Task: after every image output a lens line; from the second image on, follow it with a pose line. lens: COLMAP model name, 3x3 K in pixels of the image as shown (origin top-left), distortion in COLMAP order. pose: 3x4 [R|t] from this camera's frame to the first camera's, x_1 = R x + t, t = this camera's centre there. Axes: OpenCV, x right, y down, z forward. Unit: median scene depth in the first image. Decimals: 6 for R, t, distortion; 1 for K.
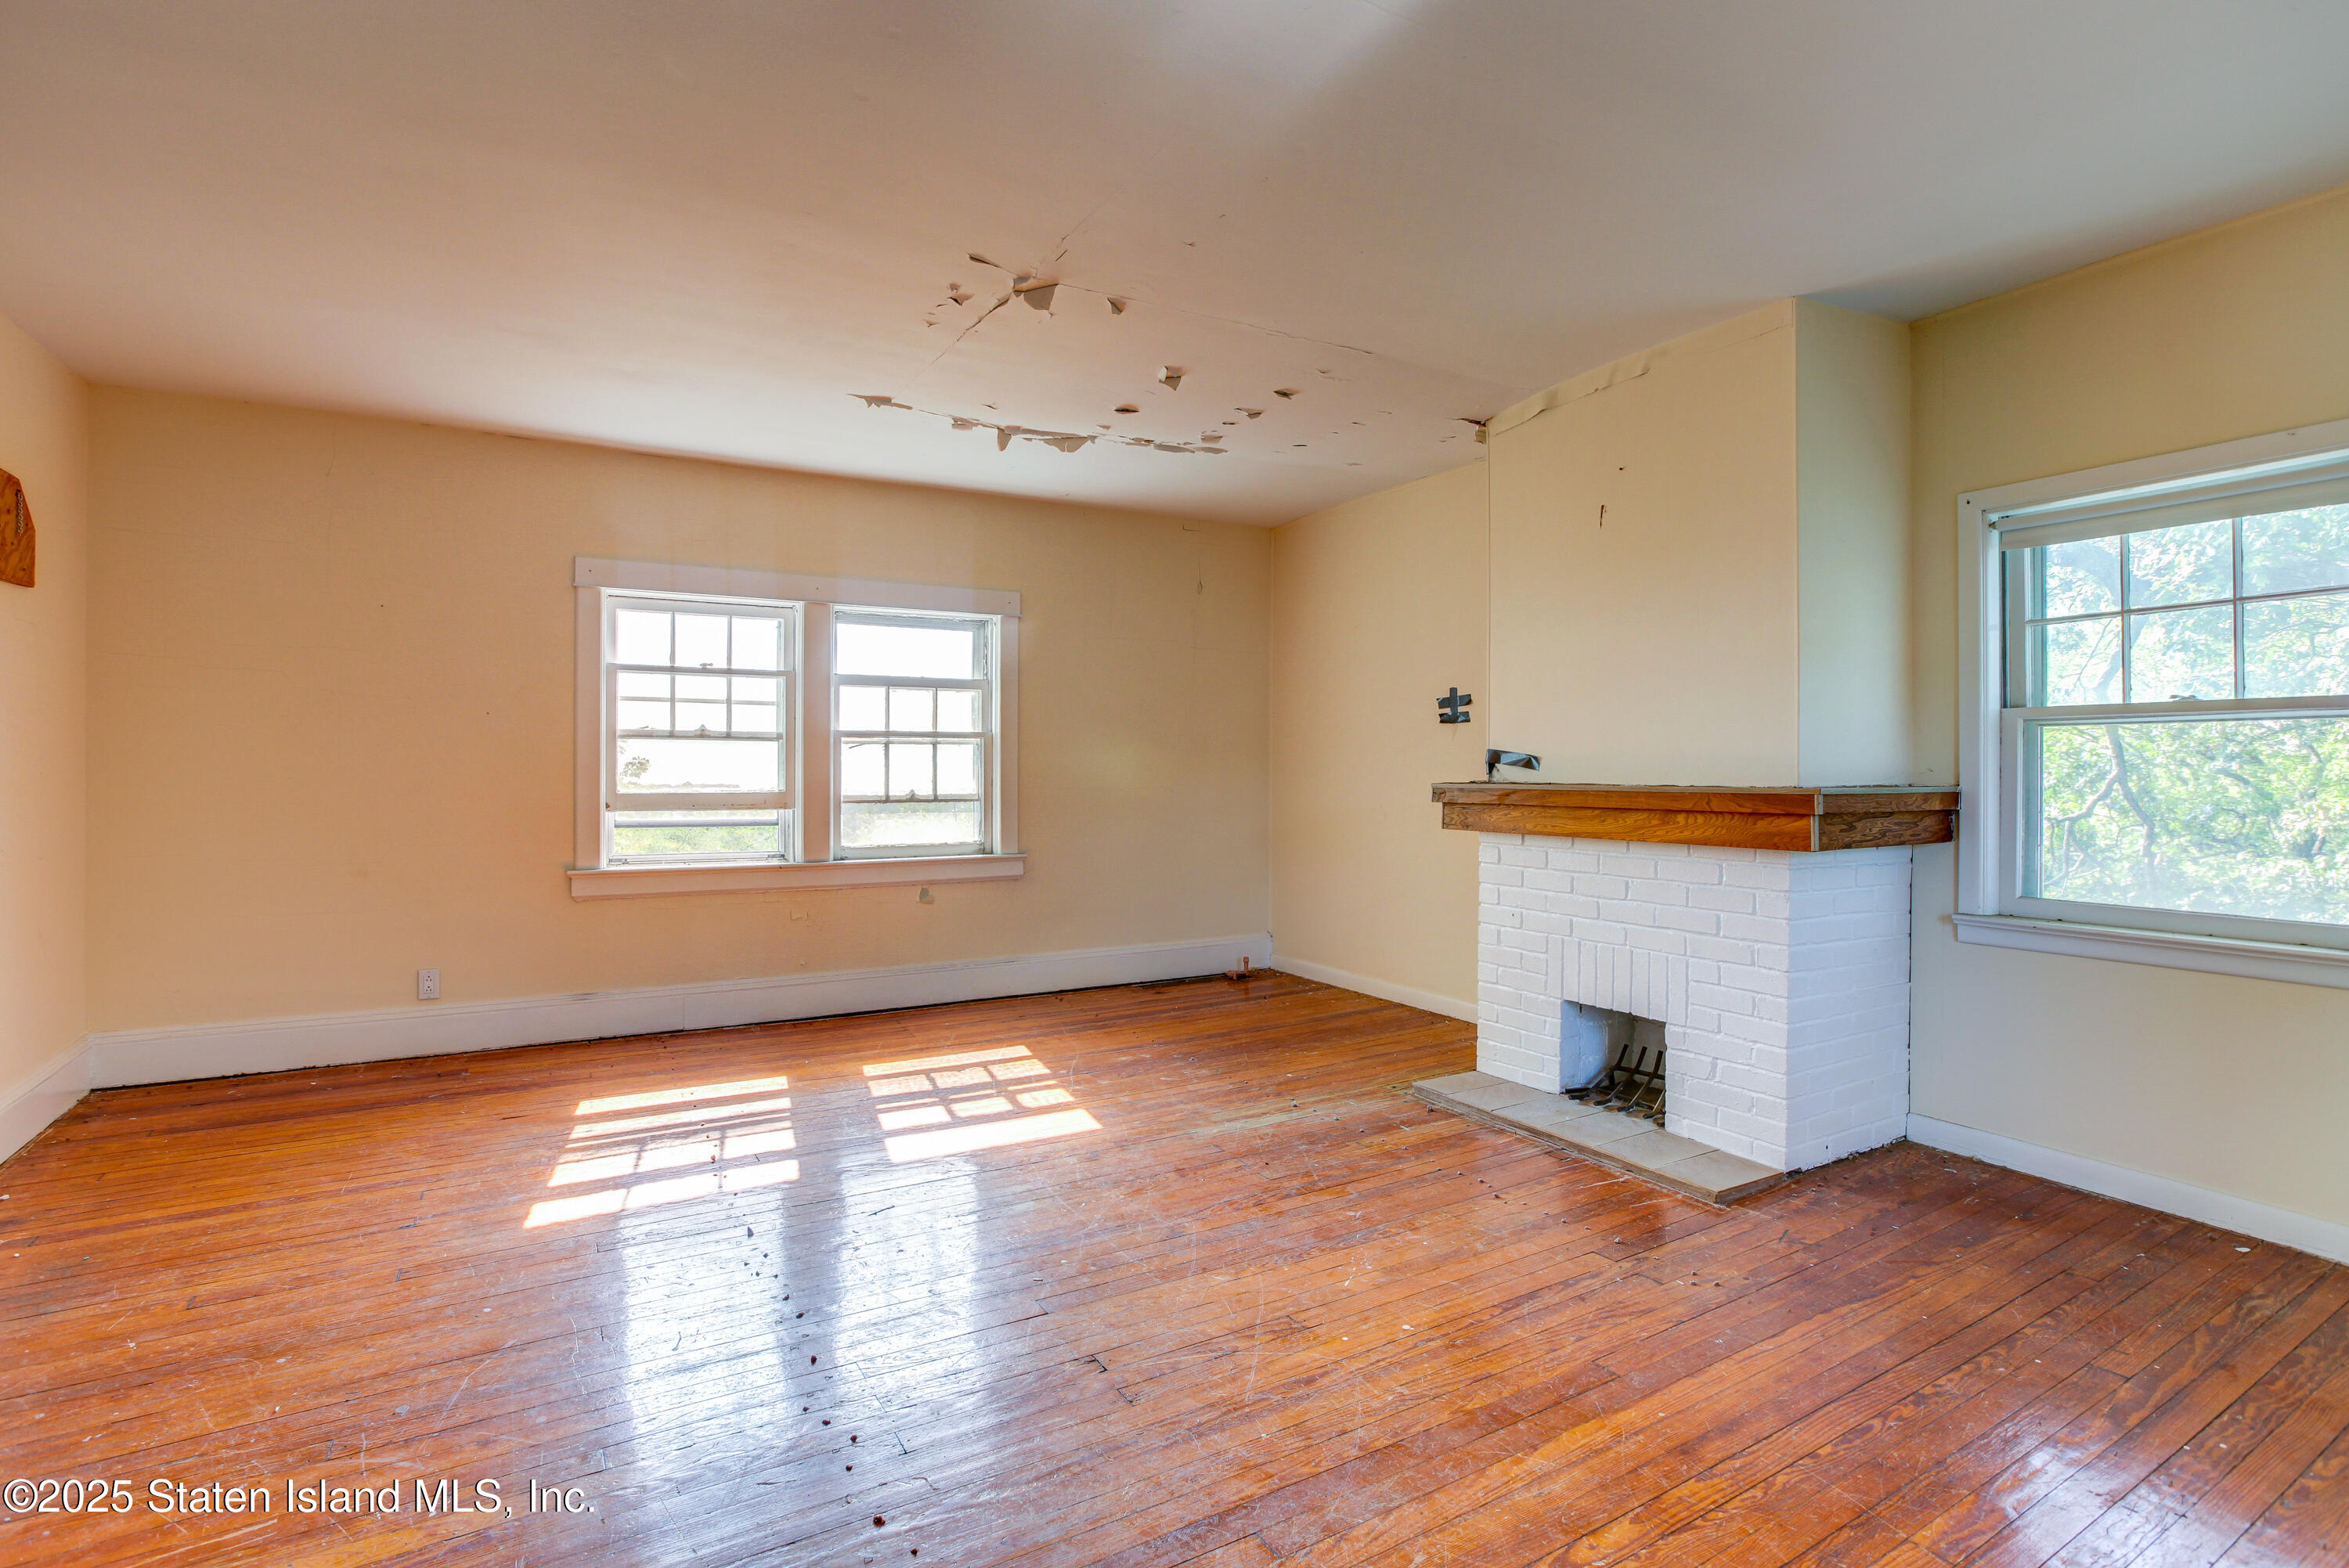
lens RADIAL K [[1166.3, 0, 1161.7], [0, 1166.3, 775.6], [0, 0, 1]] dist [-0.002706, -0.000610]
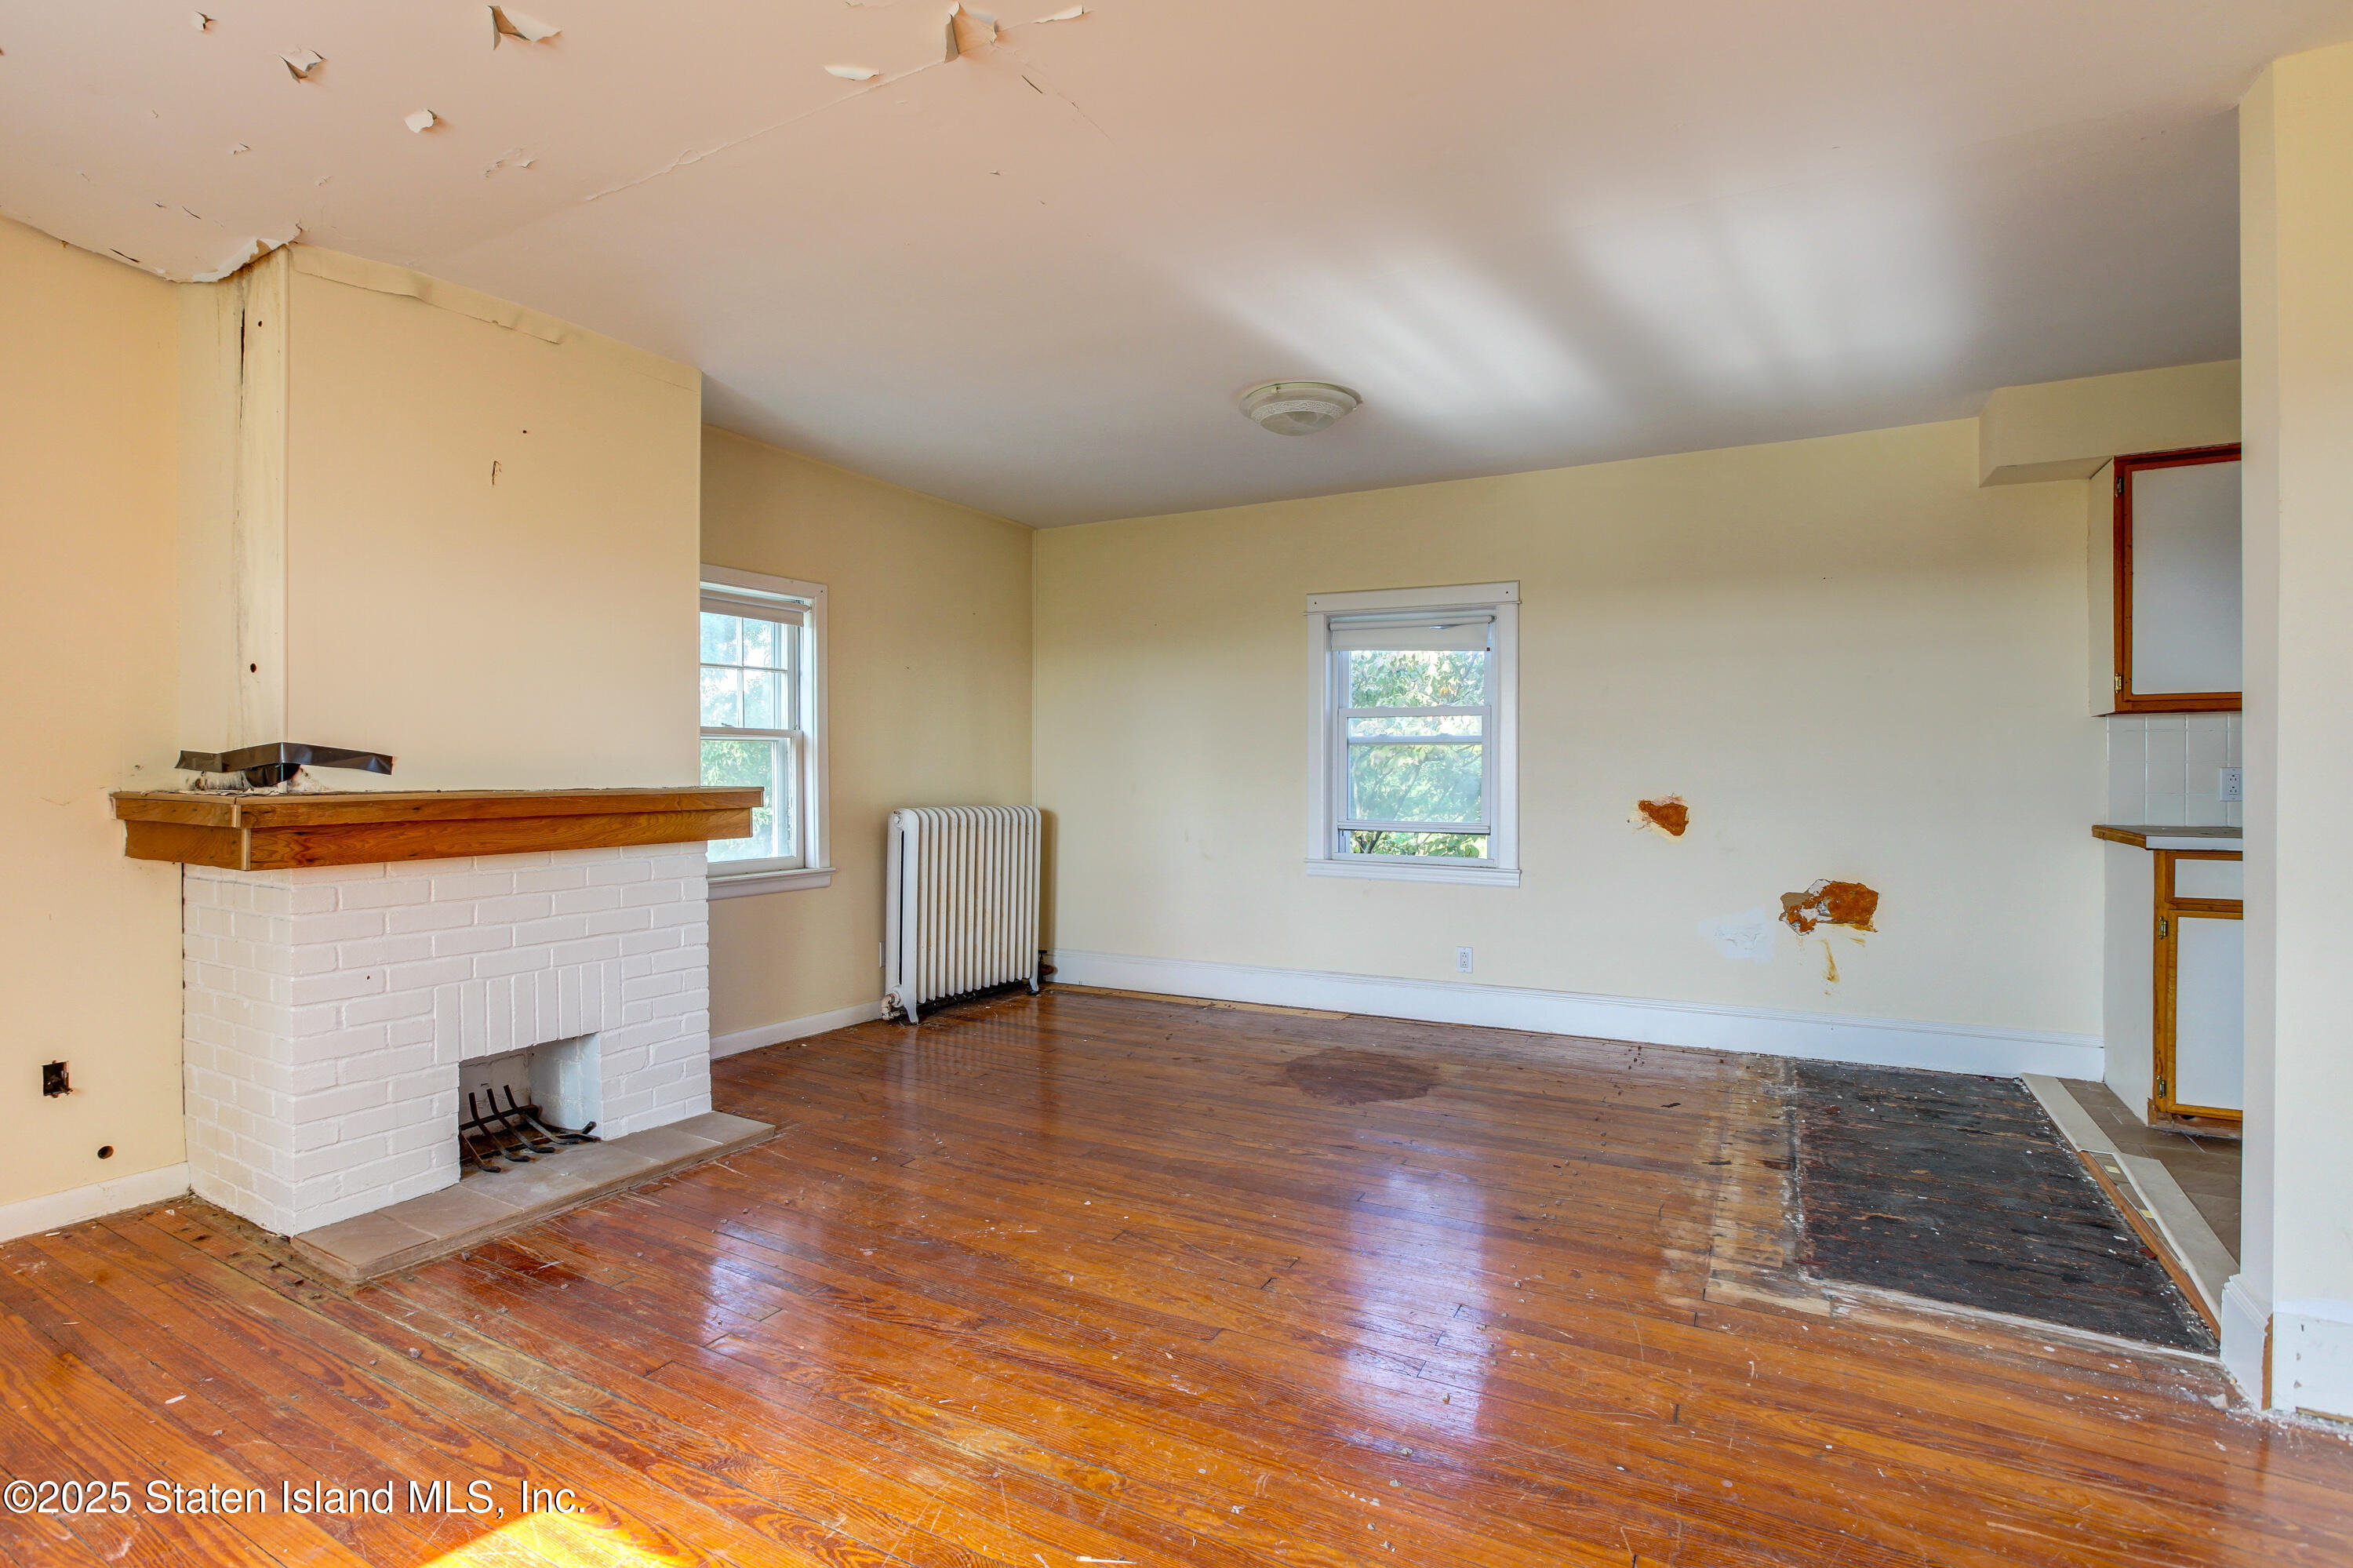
lens RADIAL K [[1168.4, 0, 1163.7], [0, 1168.4, 775.6], [0, 0, 1]] dist [-0.002706, -0.000610]
pose [[-0.534883, -0.002336, 0.844923, -0.607427], [0.003798, 0.999979, 0.005170, -0.005352], [-0.844918, 0.005974, -0.534863, 1.058412]]
